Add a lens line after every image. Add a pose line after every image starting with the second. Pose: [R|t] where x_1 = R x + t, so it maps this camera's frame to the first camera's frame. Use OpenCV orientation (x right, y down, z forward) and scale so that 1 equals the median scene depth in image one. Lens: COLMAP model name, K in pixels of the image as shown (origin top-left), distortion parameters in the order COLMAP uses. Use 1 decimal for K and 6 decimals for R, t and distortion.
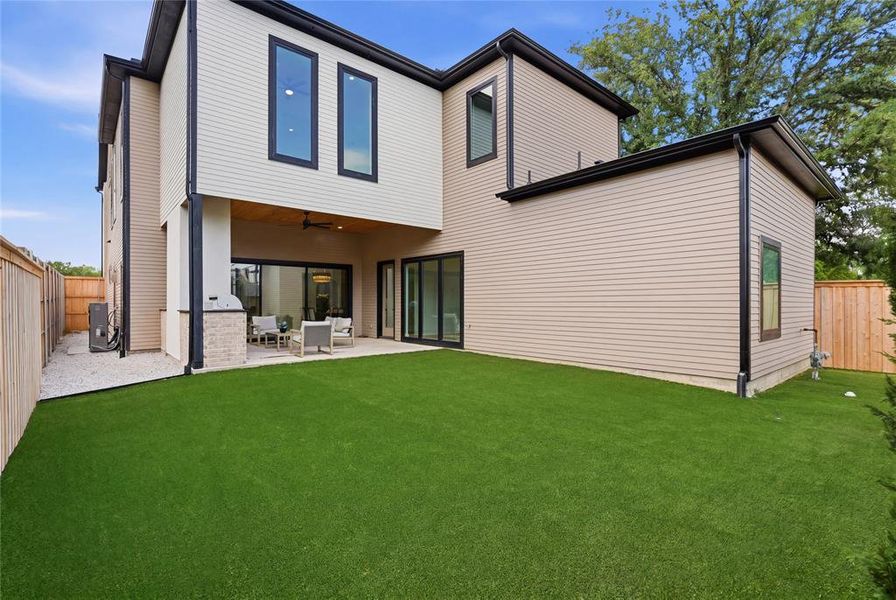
lens RADIAL K [[414.7, 0, 447.4], [0, 414.7, 301.8], [0, 0, 1]] dist [-0.001272, -0.002817]
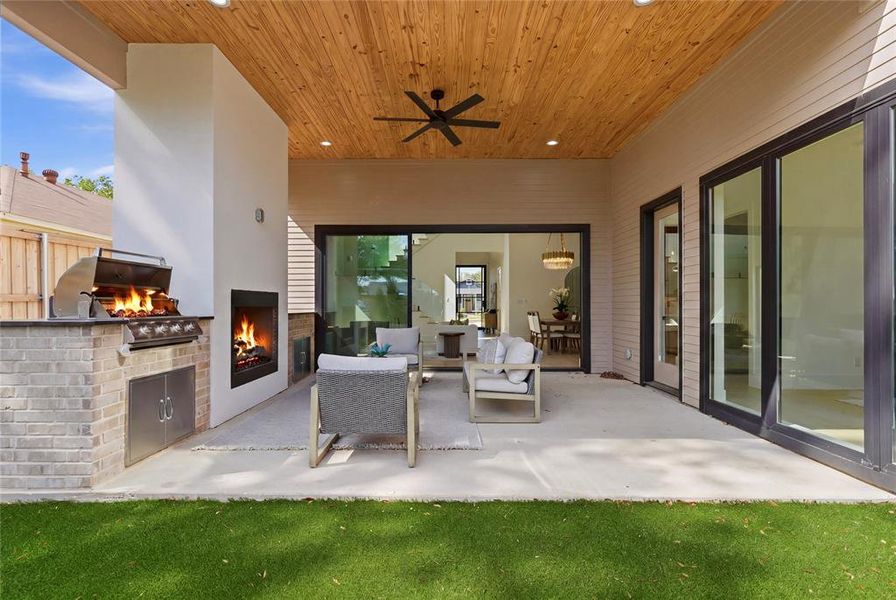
lens RADIAL K [[414.7, 0, 451.1], [0, 414.7, 304.1], [0, 0, 1]] dist [-0.001272, -0.002817]
pose [[0.765782, -0.001535, -0.643099, -0.044956], [-0.001496, 0.999990, -0.004168, 0.006091], [0.643099, 0.004154, 0.765772, 0.573493]]
